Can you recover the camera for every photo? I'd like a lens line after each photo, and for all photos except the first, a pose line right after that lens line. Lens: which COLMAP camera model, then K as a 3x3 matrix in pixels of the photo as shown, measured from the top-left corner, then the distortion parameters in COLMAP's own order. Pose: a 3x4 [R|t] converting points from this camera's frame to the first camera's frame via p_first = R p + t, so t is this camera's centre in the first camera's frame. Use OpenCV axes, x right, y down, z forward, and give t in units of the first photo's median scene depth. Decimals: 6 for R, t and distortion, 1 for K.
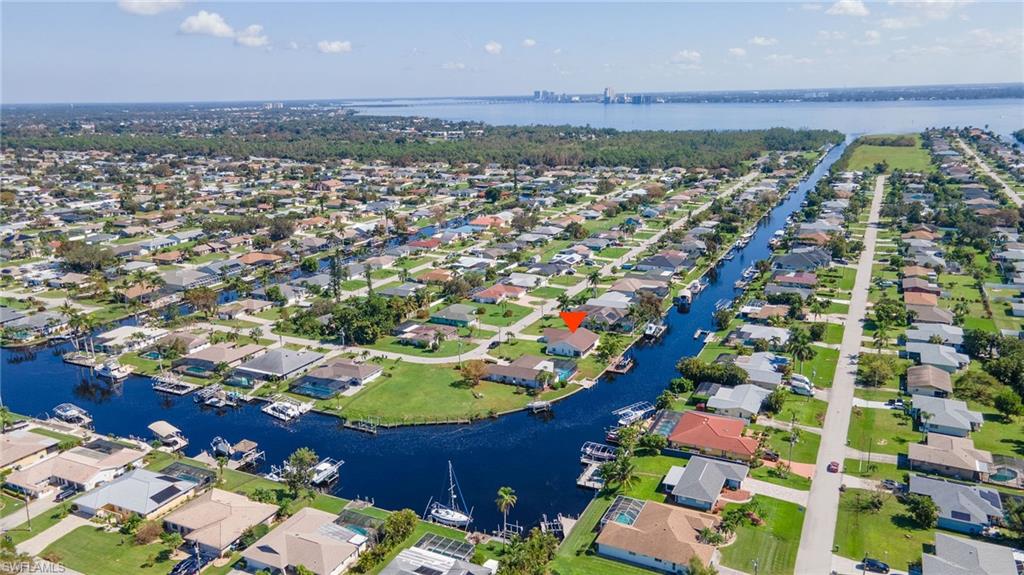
lens RADIAL K [[758.3, 0, 507.8], [0, 758.3, 282.9], [0, 0, 1]] dist [0.008782, 0.065709]
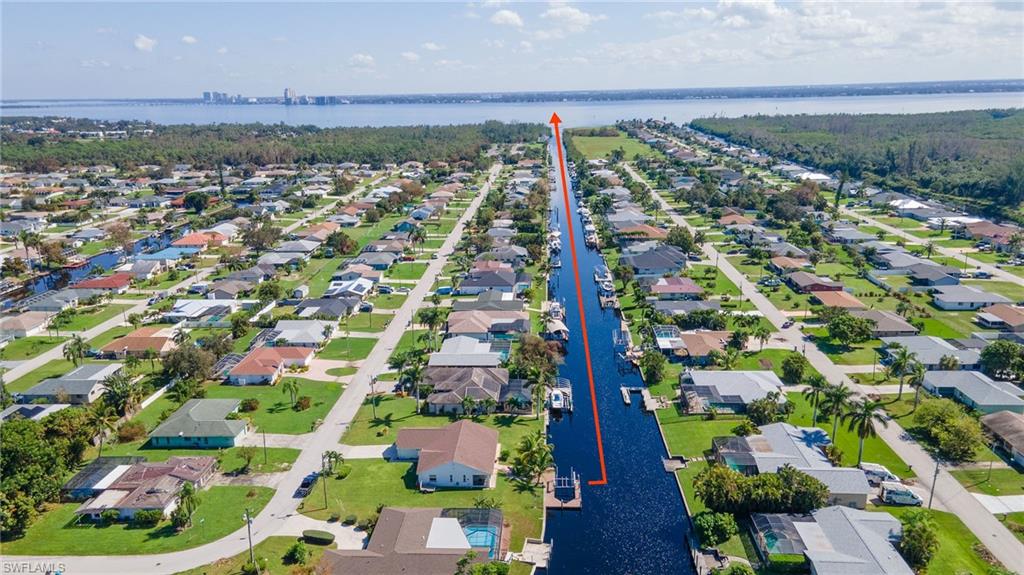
lens RADIAL K [[758.3, 0, 507.8], [0, 758.3, 282.9], [0, 0, 1]] dist [0.008782, 0.065709]
pose [[0.918116, -0.095436, 0.384649, -0.046172], [0.097480, 0.995136, 0.014232, -0.027865], [-0.384136, 0.024429, 0.922953, 0.291600]]
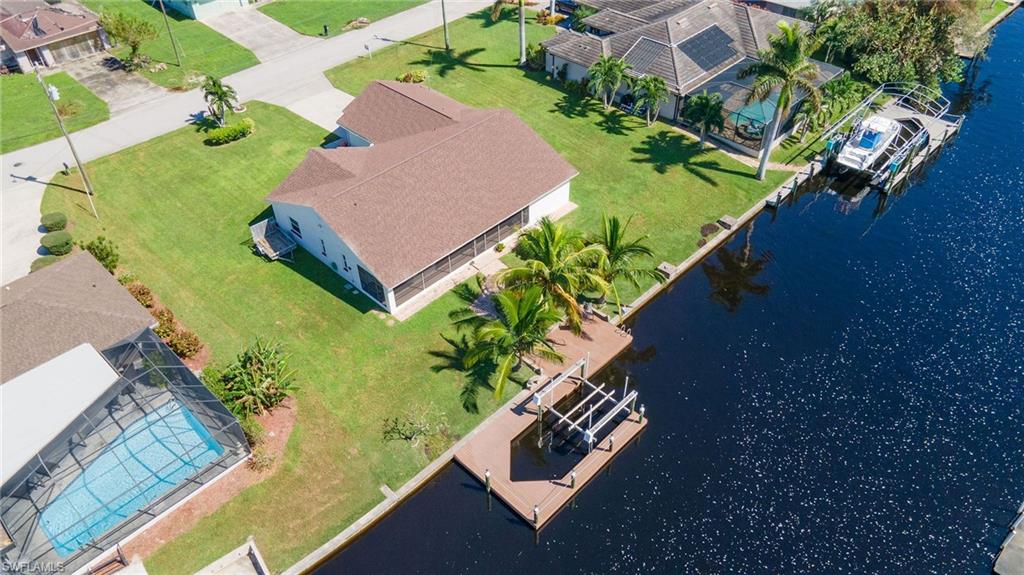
lens RADIAL K [[758.3, 0, 507.8], [0, 758.3, 282.9], [0, 0, 1]] dist [0.008782, 0.065709]
pose [[0.950209, 0.206556, -0.233317, 0.096216], [-0.077621, 0.882036, 0.464745, 0.002430], [0.301790, -0.423495, 0.854151, 0.493069]]
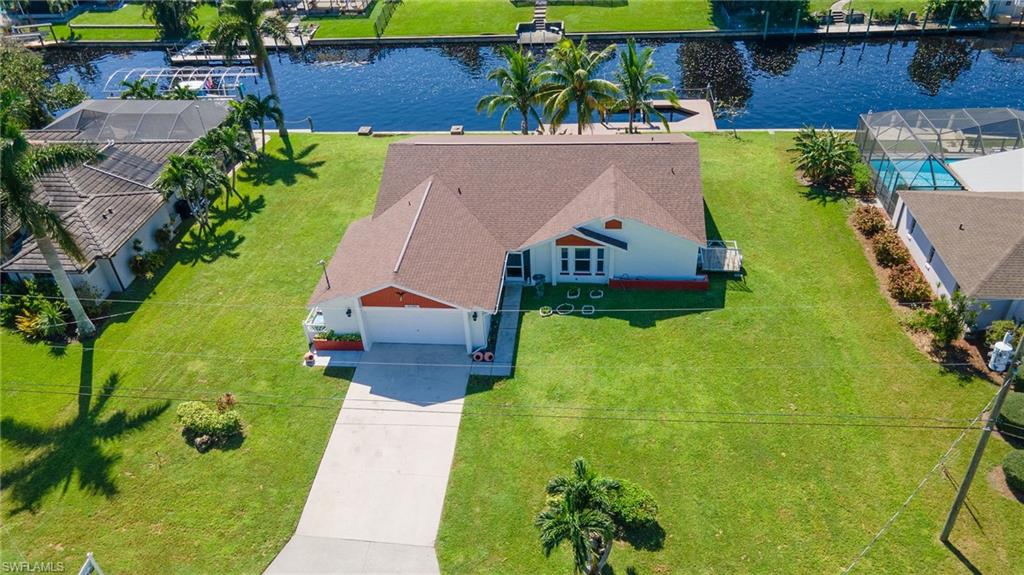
lens RADIAL K [[758.3, 0, 507.8], [0, 758.3, 282.9], [0, 0, 1]] dist [0.008782, 0.065709]
pose [[-0.349514, -0.501198, 0.791606, -0.033019], [0.284396, 0.748278, 0.599333, -0.005799], [-0.892726, 0.434604, -0.118995, 0.621130]]
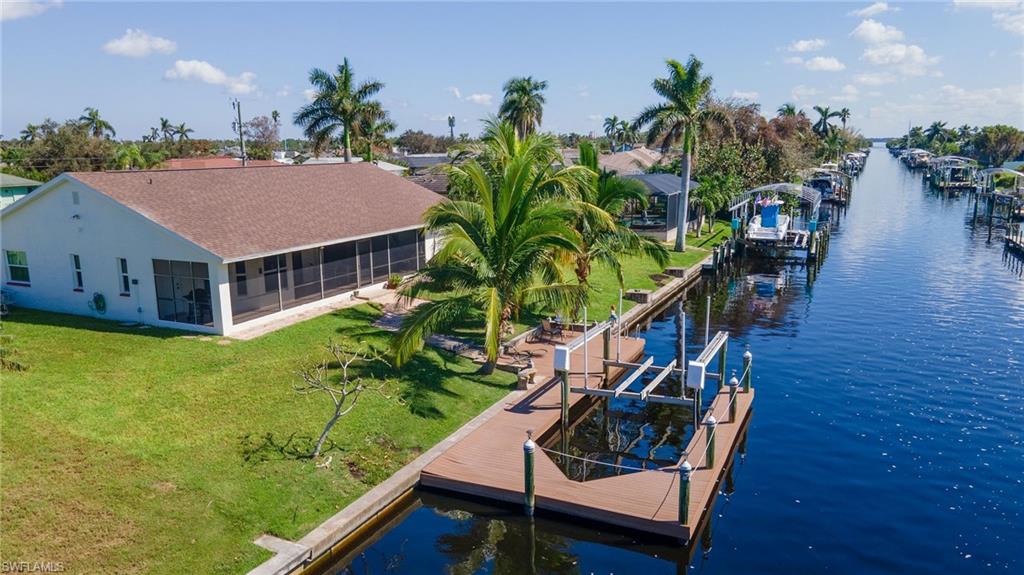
lens RADIAL K [[748.0, 0, 512.0], [0, 748.0, 287.5], [0, 0, 1]] dist [0.009016, 0.069574]
pose [[0.999788, 0.003978, 0.020217, 0.076637], [-0.002800, 0.998314, -0.057983, 0.056939], [-0.020413, 0.057914, 0.998113, 0.521693]]
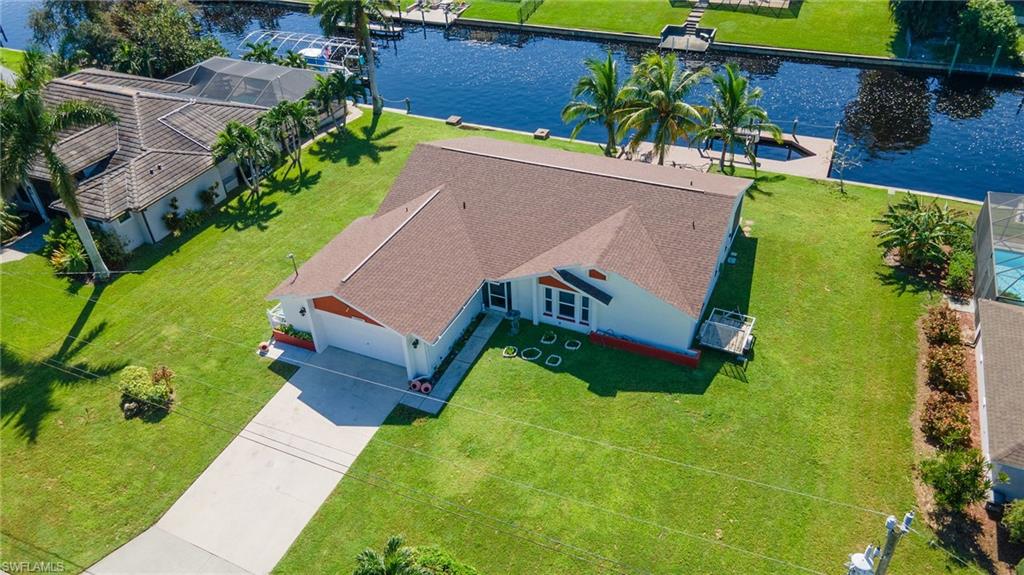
lens RADIAL K [[758.3, 0, 507.8], [0, 758.3, 282.9], [0, 0, 1]] dist [0.008782, 0.065709]
pose [[-0.033739, -0.561336, 0.826900, -0.029539], [0.280281, 0.788856, 0.546945, 0.000334], [-0.959325, 0.250218, 0.130716, 0.596099]]
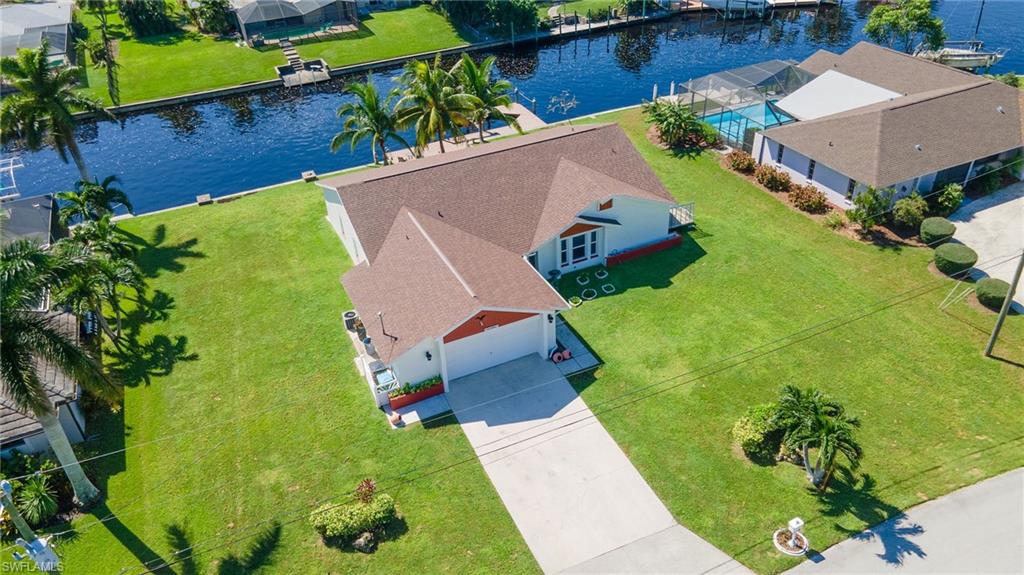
lens RADIAL K [[758.3, 0, 507.8], [0, 758.3, 282.9], [0, 0, 1]] dist [0.008782, 0.065709]
pose [[-0.778579, -0.294915, 0.553931, -0.010032], [0.214413, 0.704559, 0.676479, -0.013857], [-0.589781, 0.645463, -0.485321, 0.655183]]
